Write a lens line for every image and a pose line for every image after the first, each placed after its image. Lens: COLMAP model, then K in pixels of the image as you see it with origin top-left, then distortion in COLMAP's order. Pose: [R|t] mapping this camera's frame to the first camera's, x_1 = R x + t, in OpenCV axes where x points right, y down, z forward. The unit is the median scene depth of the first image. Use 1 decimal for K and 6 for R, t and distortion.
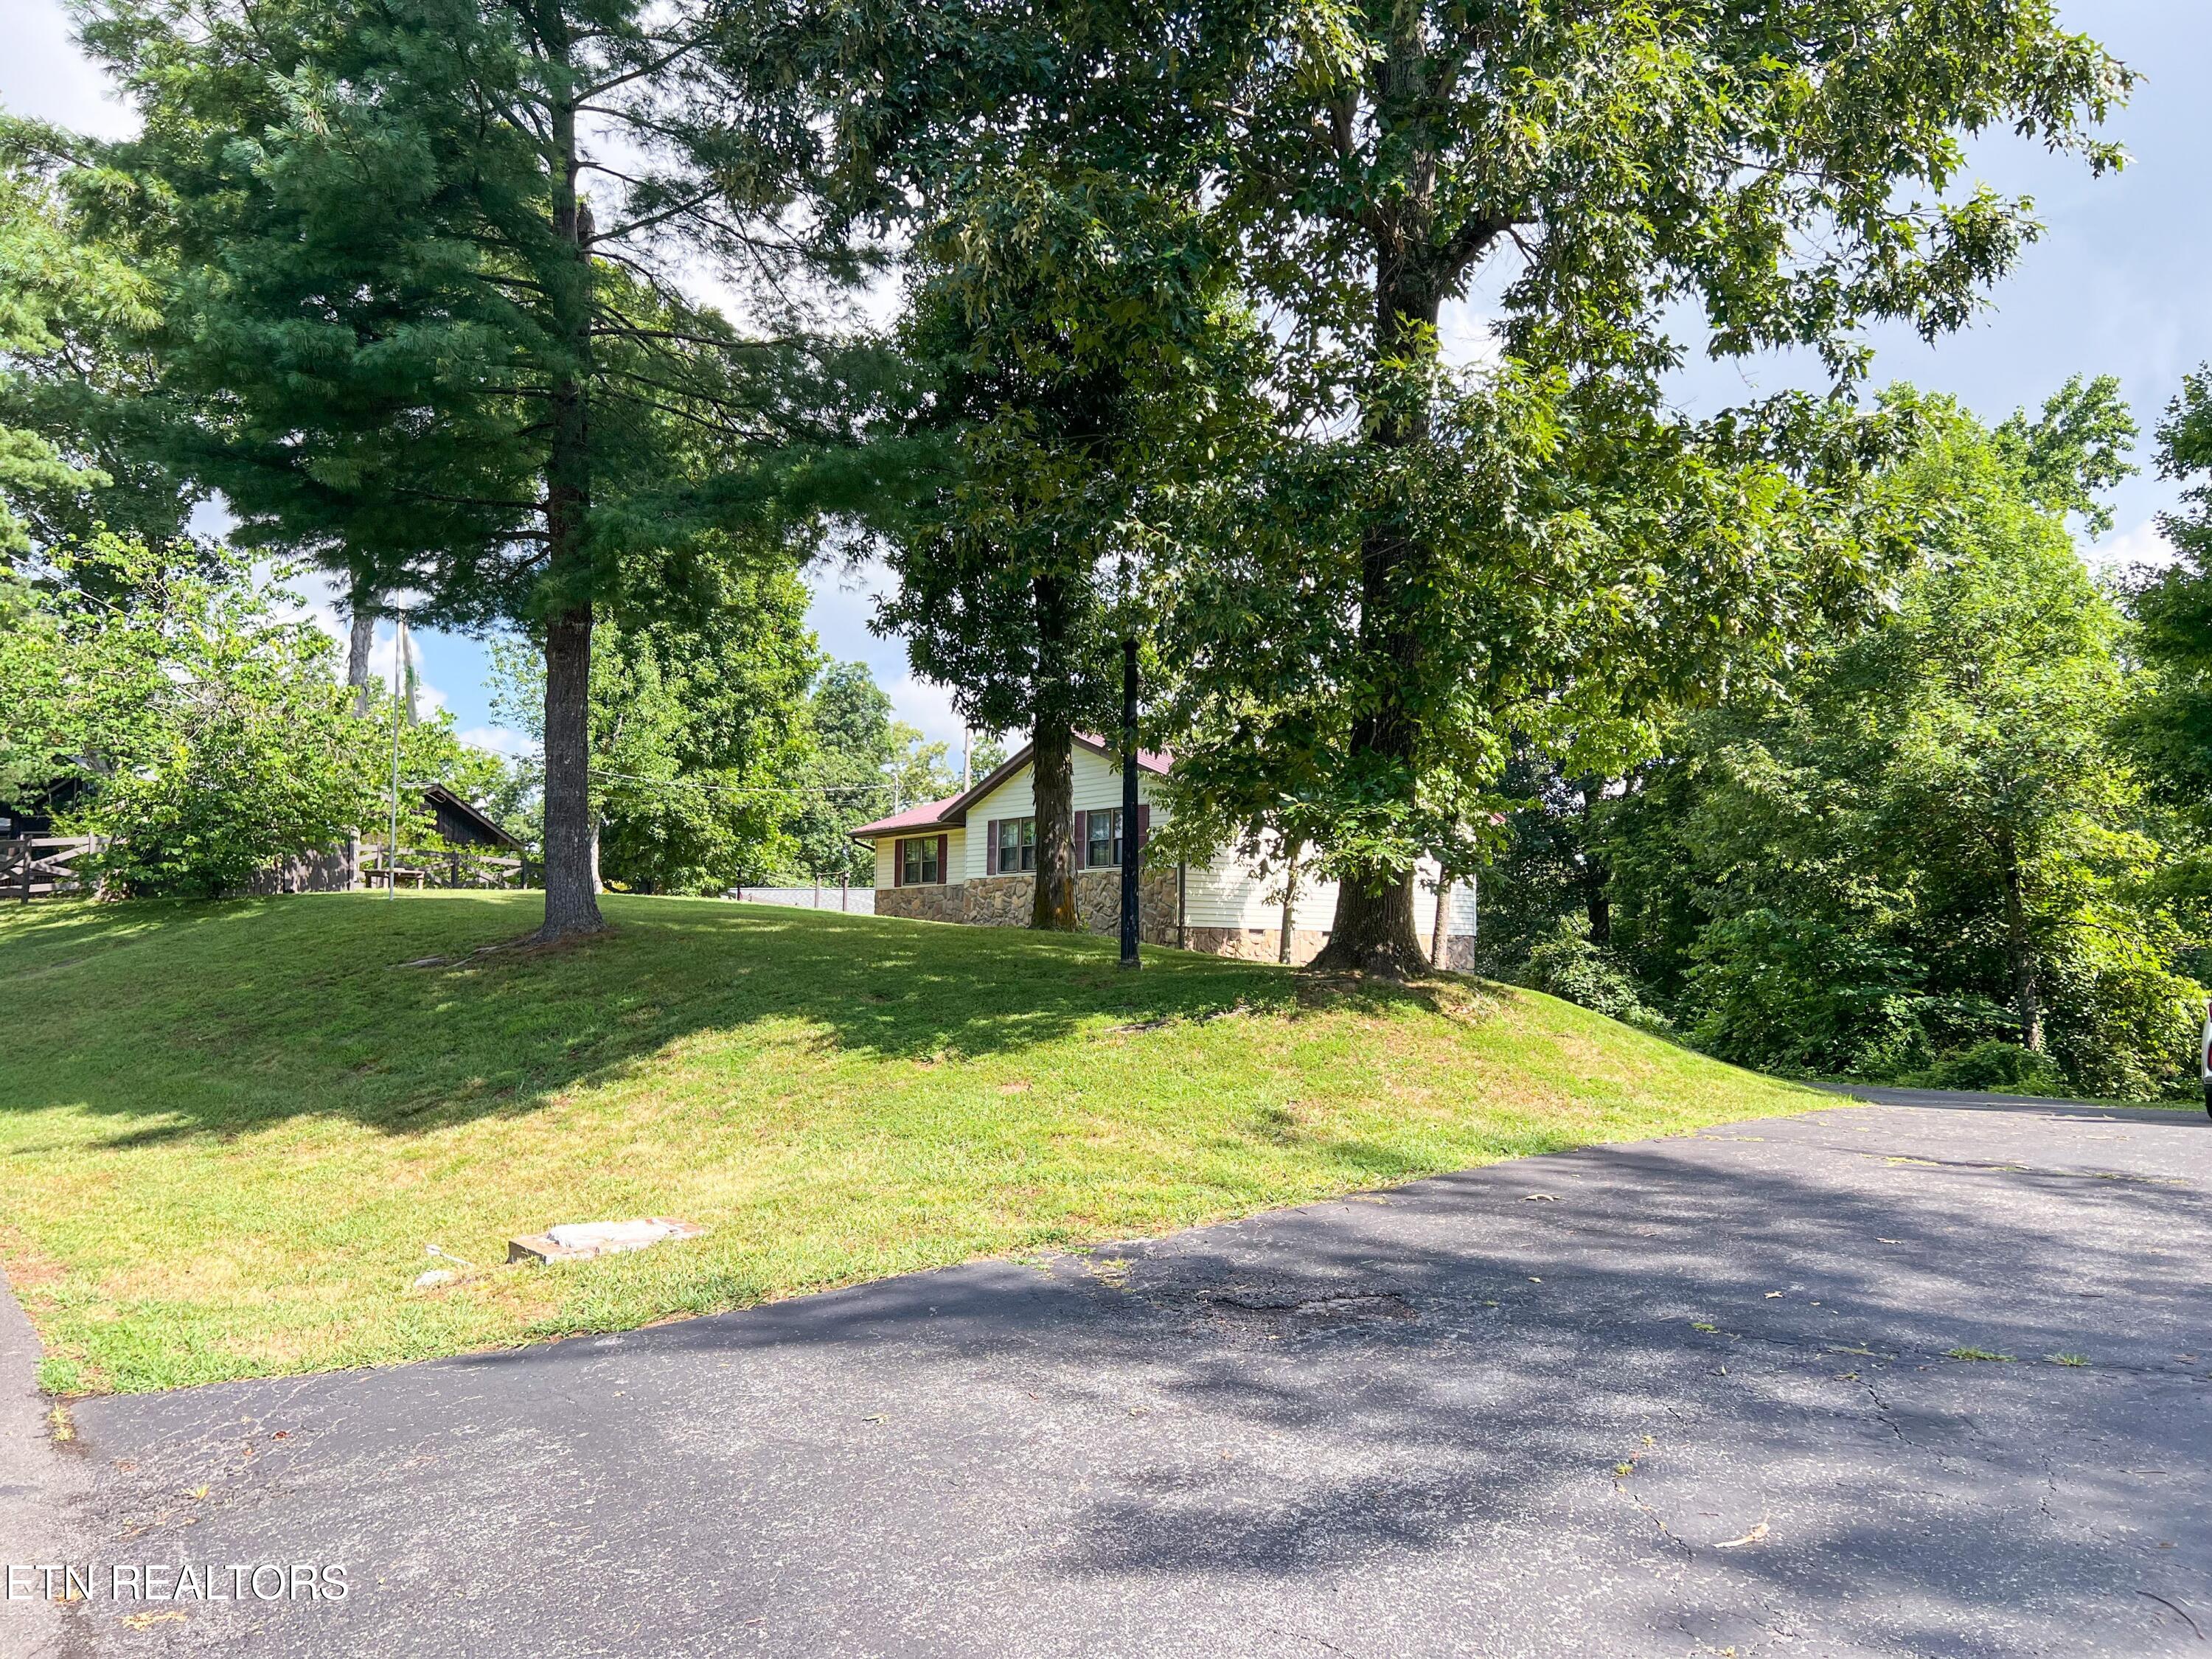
lens RADIAL K [[1692.4, 0, 1098.7], [0, 1692.4, 835.1], [0, 0, 1]] dist [0.045958, -0.028003]
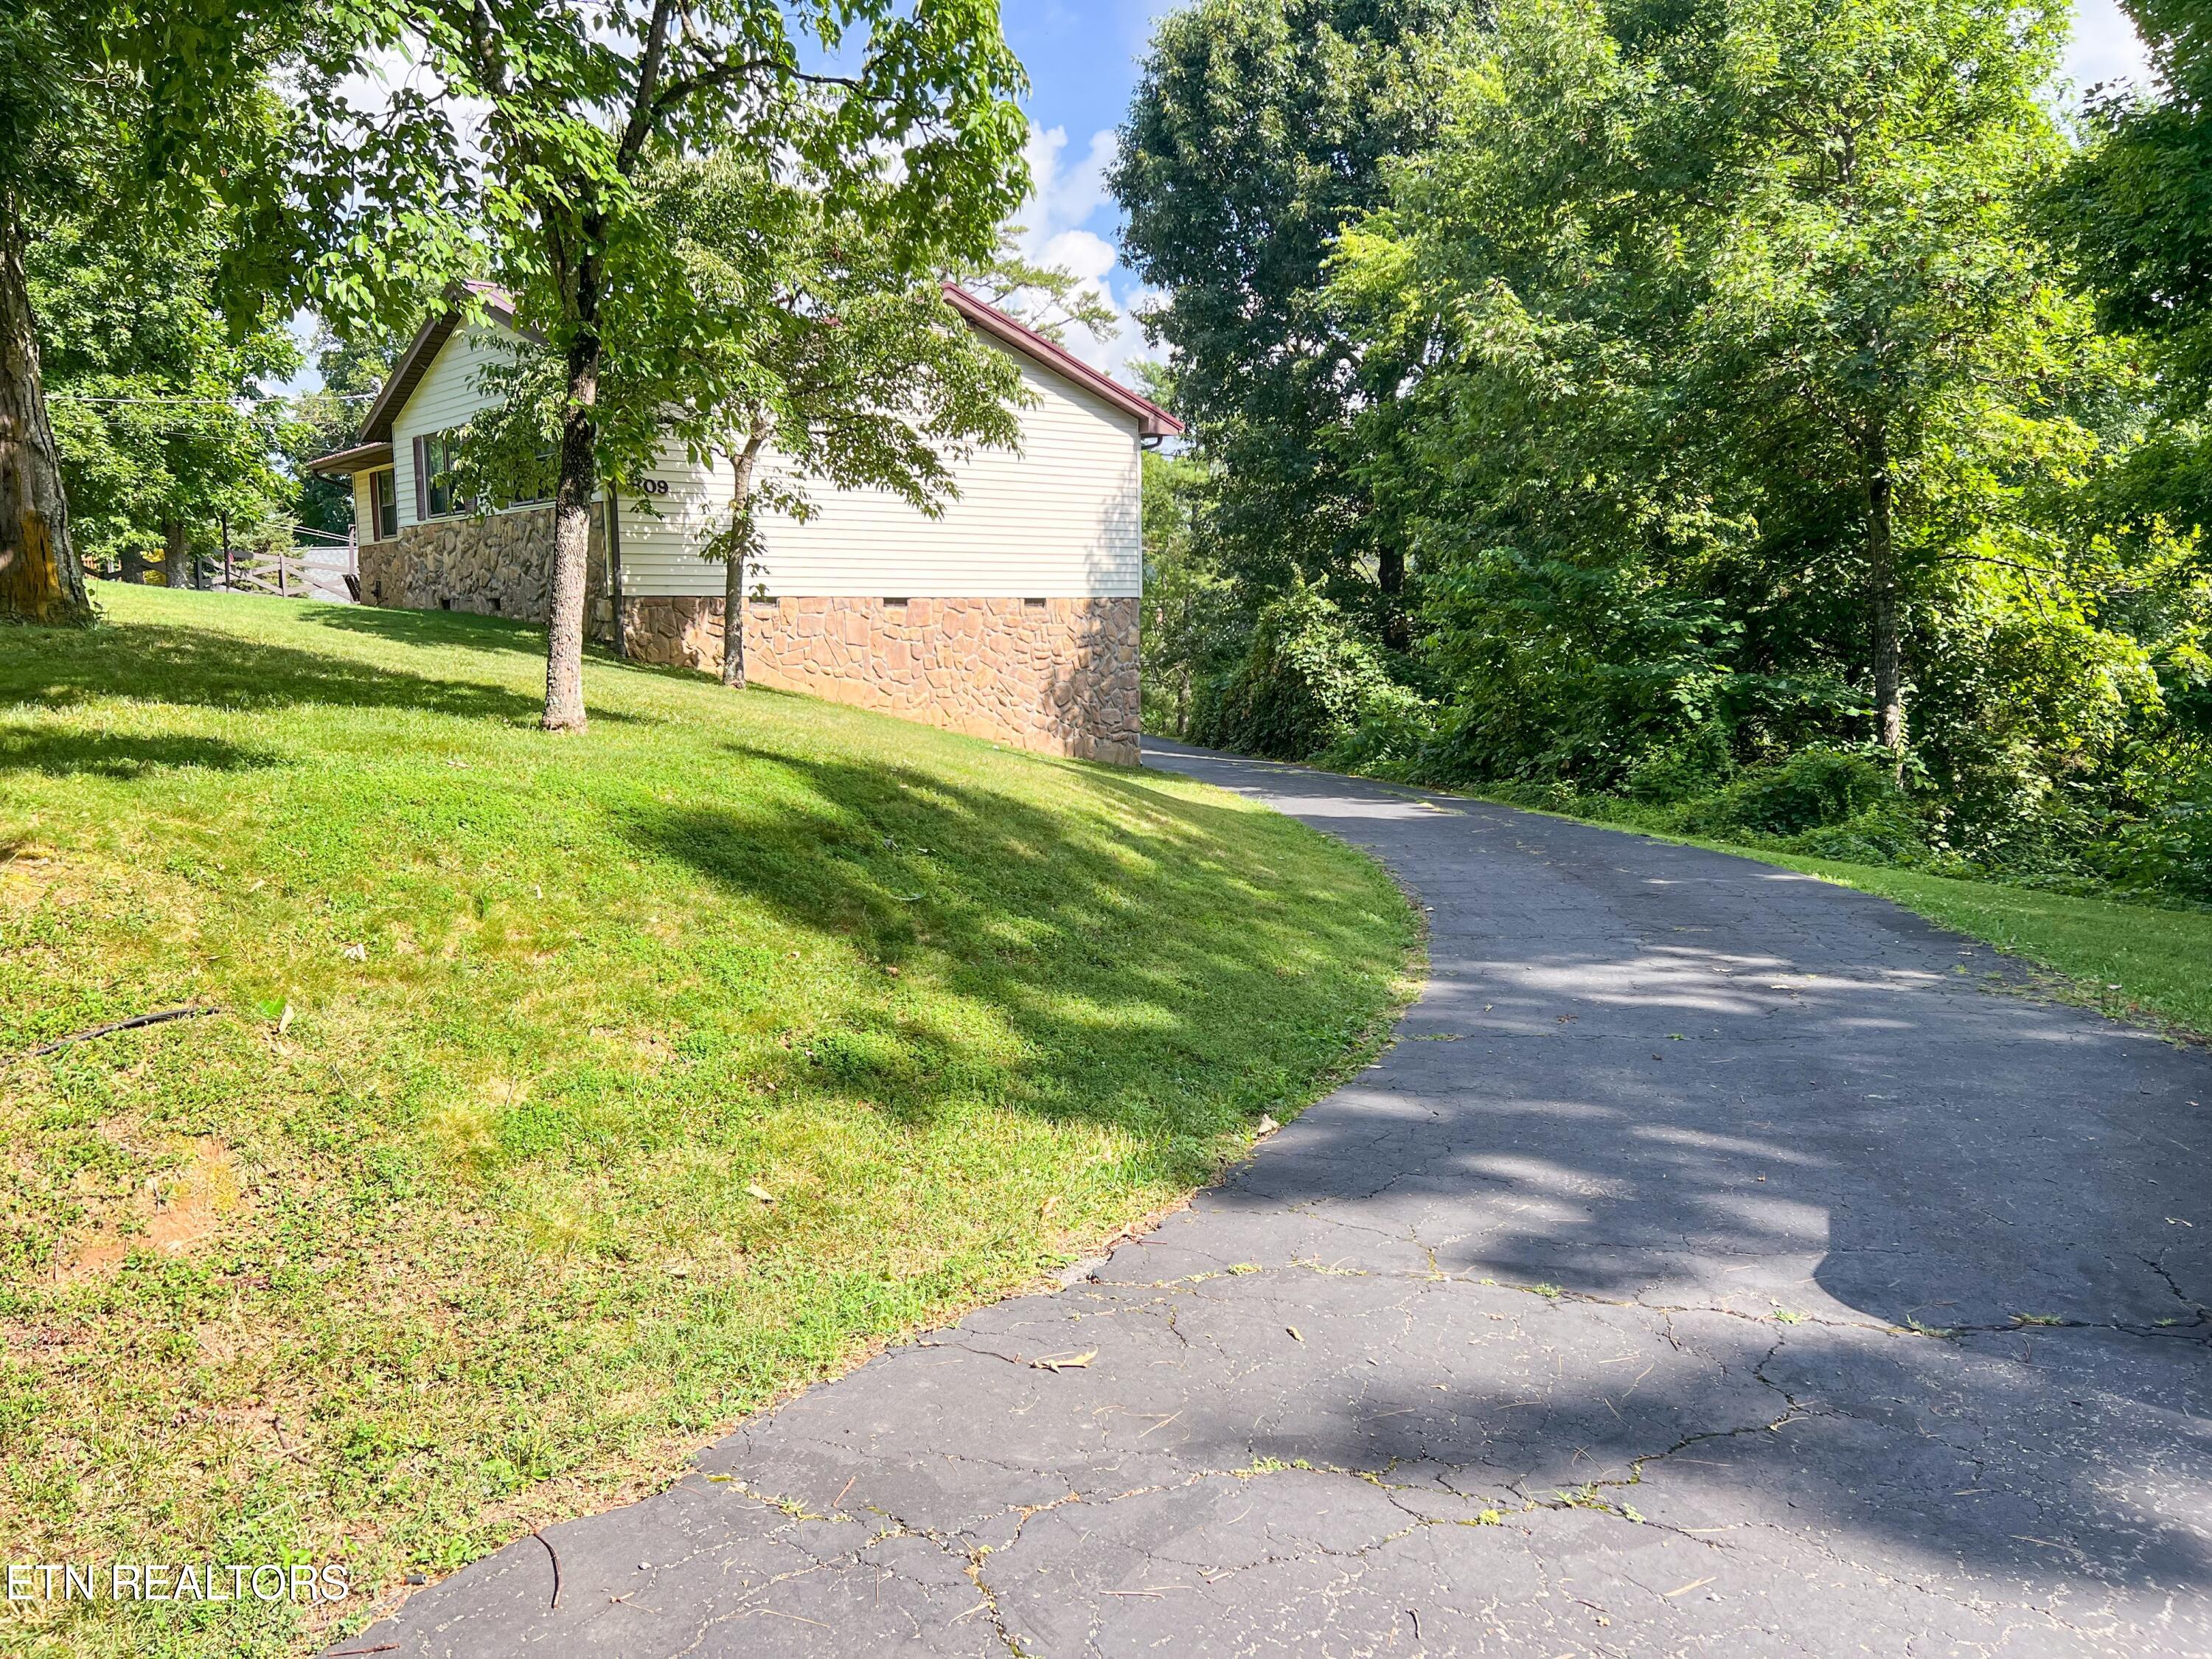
lens RADIAL K [[1692.4, 0, 1099.7], [0, 1692.4, 819.7], [0, 0, 1]] dist [0.045958, -0.028003]
pose [[0.998772, -0.028243, 0.040692, 0.161018], [0.019755, 0.980480, 0.195625, 0.011598], [-0.045423, -0.194581, 0.979834, 0.271186]]
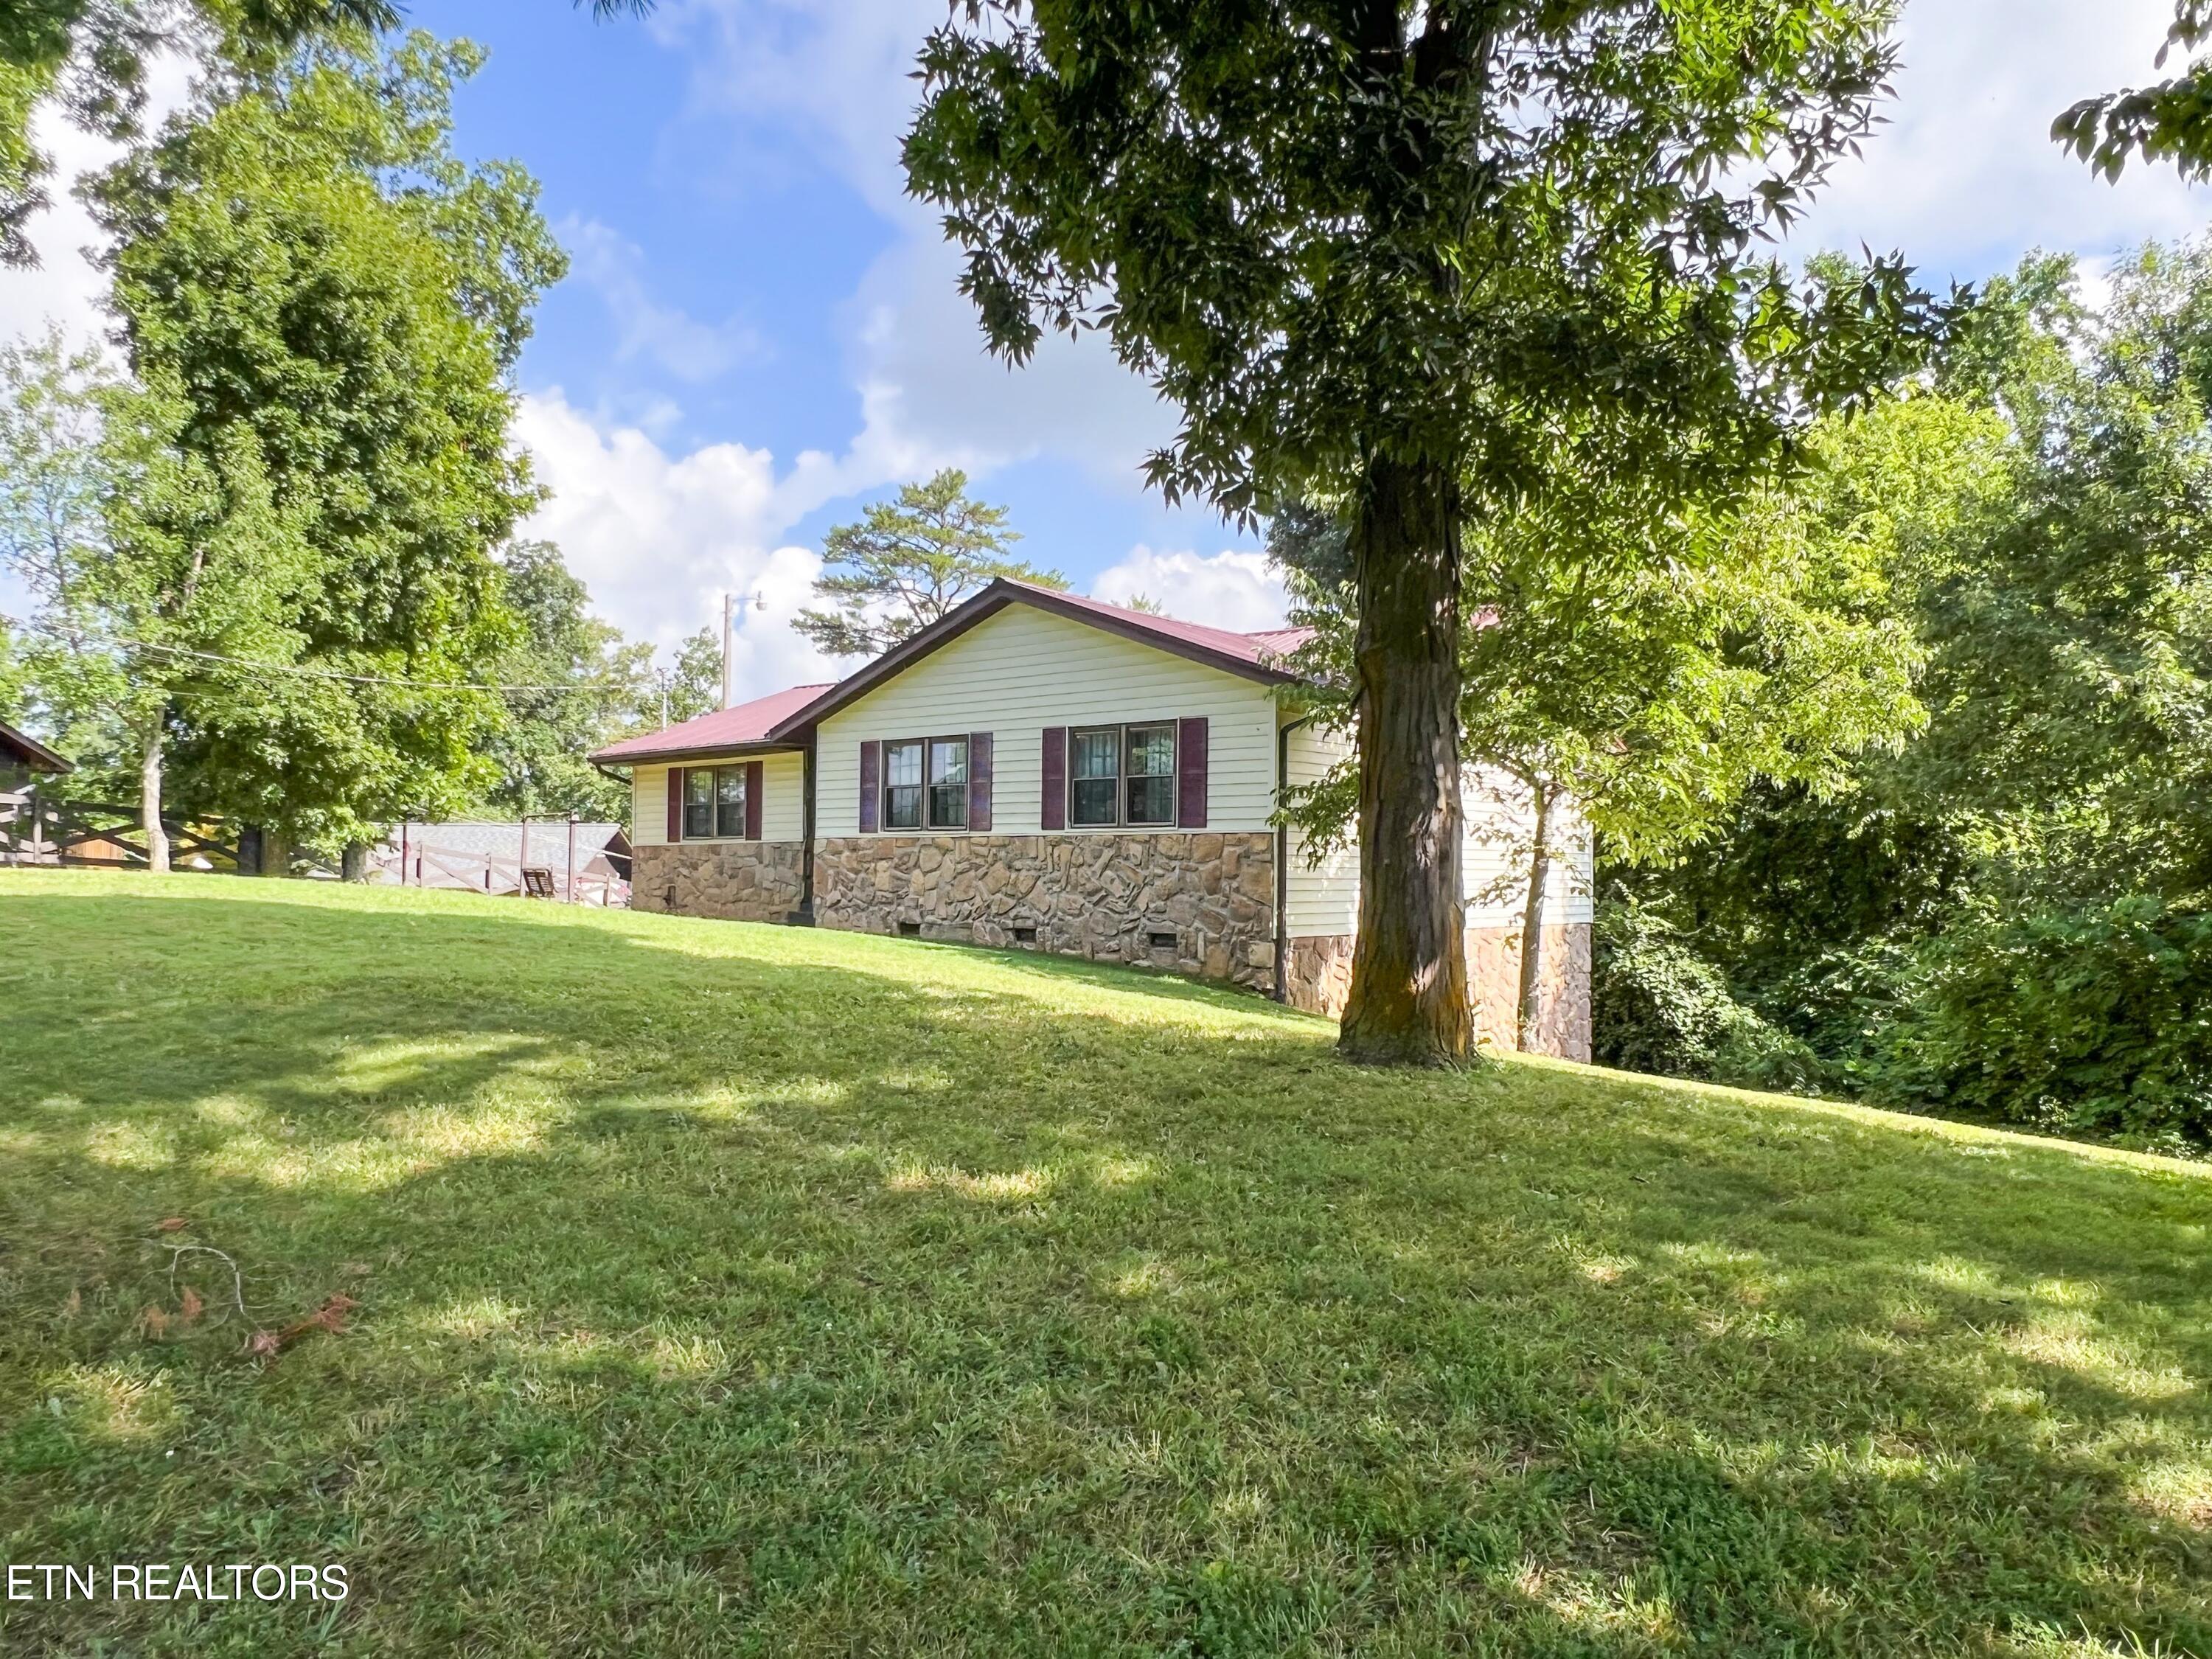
lens RADIAL K [[1560.8, 0, 1112.1], [0, 1560.8, 823.6], [0, 0, 1]] dist [-0.030598, -0.000814]
pose [[0.972725, 0.001012, 0.231961, -0.098853], [-0.011558, 0.998960, 0.044110, -0.004546], [-0.231675, -0.045588, 0.971725, 0.408856]]
